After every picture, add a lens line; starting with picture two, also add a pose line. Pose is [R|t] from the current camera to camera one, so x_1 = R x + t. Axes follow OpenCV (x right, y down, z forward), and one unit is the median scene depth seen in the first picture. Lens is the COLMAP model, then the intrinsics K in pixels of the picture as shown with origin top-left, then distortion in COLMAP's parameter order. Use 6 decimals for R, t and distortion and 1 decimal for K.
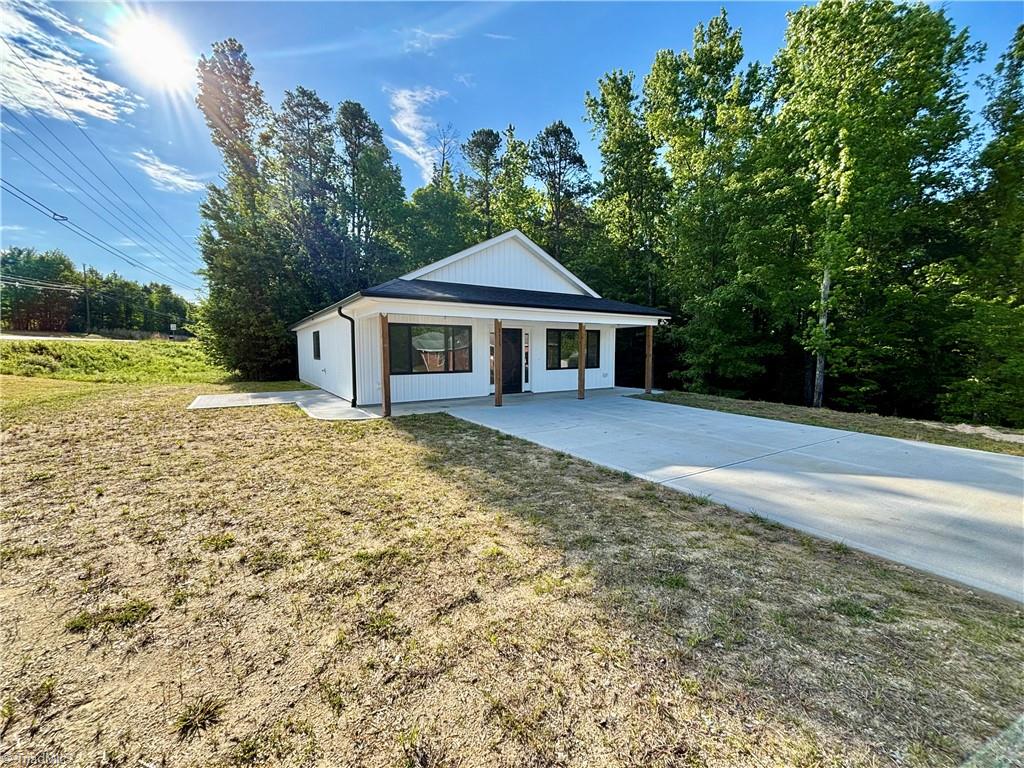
lens RADIAL K [[410.5, 0, 512.0], [0, 410.5, 384.0], [0, 0, 1]] dist [-0.017638, 0.006676]
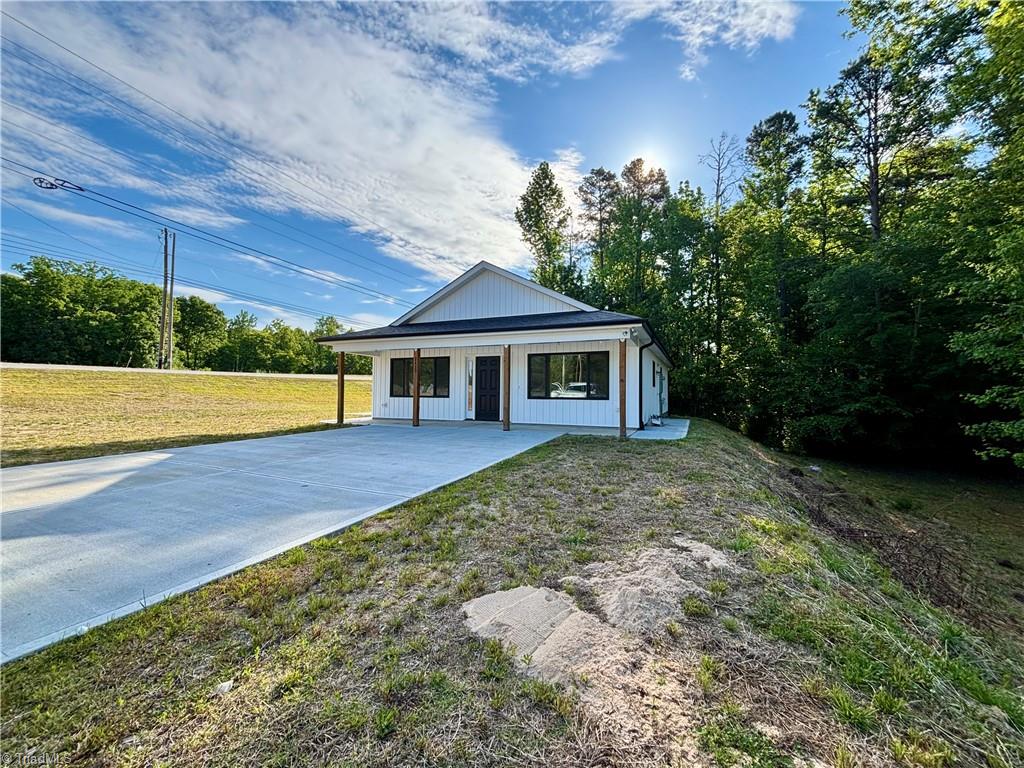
lens RADIAL K [[410.5, 0, 512.0], [0, 410.5, 384.0], [0, 0, 1]] dist [-0.017638, 0.006676]
pose [[0.594162, 0.009513, -0.804289, 0.850099], [-0.055461, 0.998035, -0.029166, -0.041115], [0.802431, 0.061936, 0.593522, 0.453032]]
